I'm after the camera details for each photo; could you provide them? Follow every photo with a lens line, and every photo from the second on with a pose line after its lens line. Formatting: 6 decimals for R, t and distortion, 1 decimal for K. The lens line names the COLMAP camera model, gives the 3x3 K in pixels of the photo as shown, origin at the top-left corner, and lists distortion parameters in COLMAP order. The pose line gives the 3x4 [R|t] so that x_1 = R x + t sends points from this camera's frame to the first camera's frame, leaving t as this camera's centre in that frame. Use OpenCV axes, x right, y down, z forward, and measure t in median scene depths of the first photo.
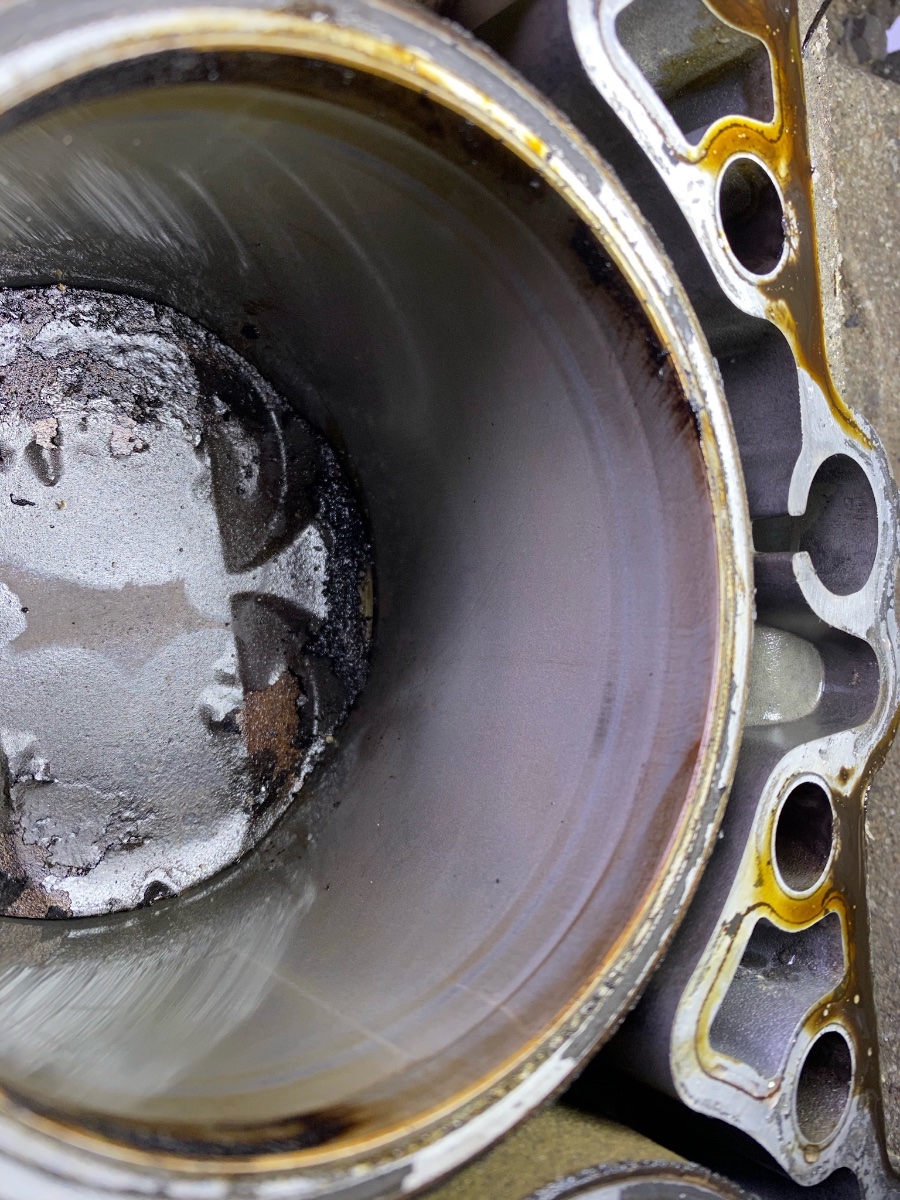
lens RADIAL K [[929.7, 0, 448.8], [0, 929.7, 604.3], [0, 0, 1]] dist [0.005582, -0.036808]
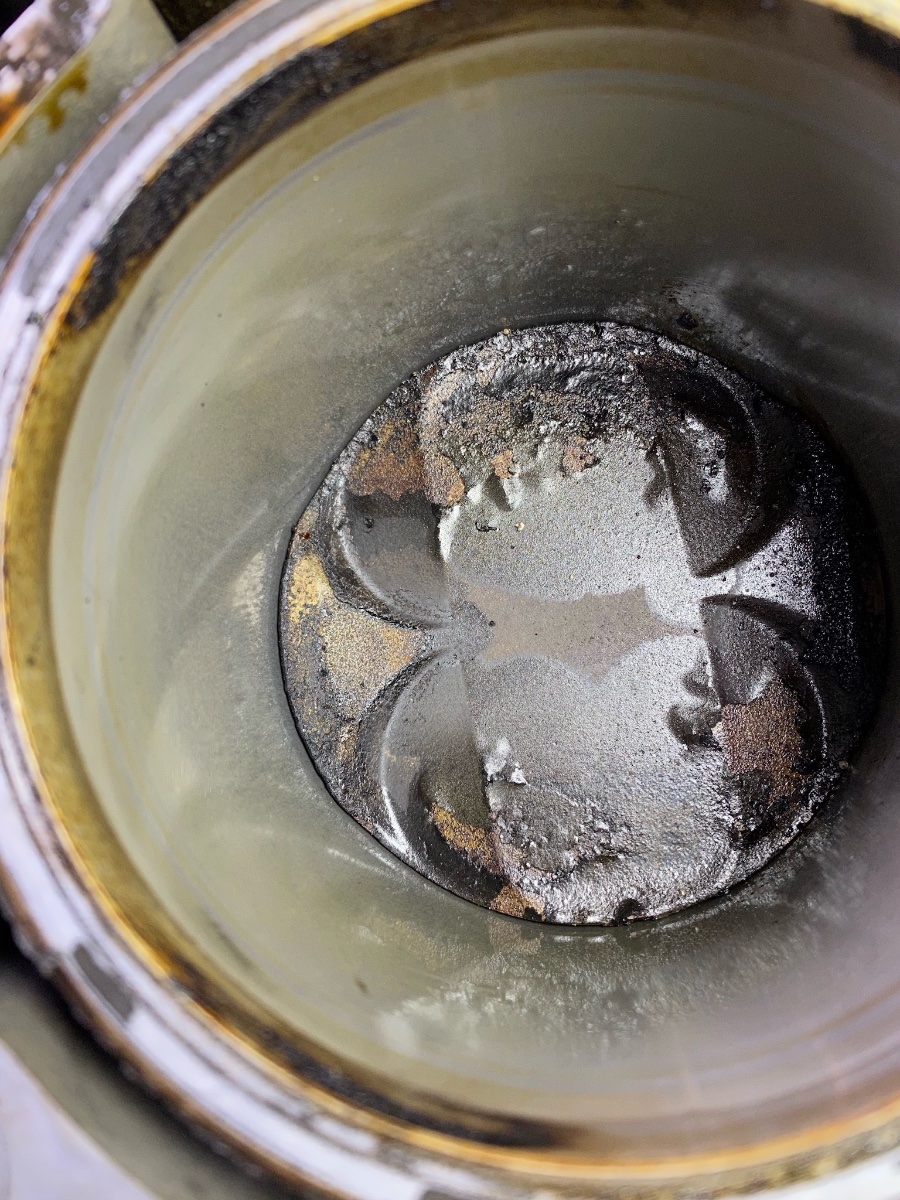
lens RADIAL K [[929.7, 0, 450.0], [0, 929.7, 599.7], [0, 0, 1]] dist [0.005582, -0.036808]
pose [[0.709152, -0.105138, -0.697173, 0.246336], [0.038781, 0.993139, -0.110323, 0.085496], [0.703988, 0.051199, 0.708364, 0.164480]]
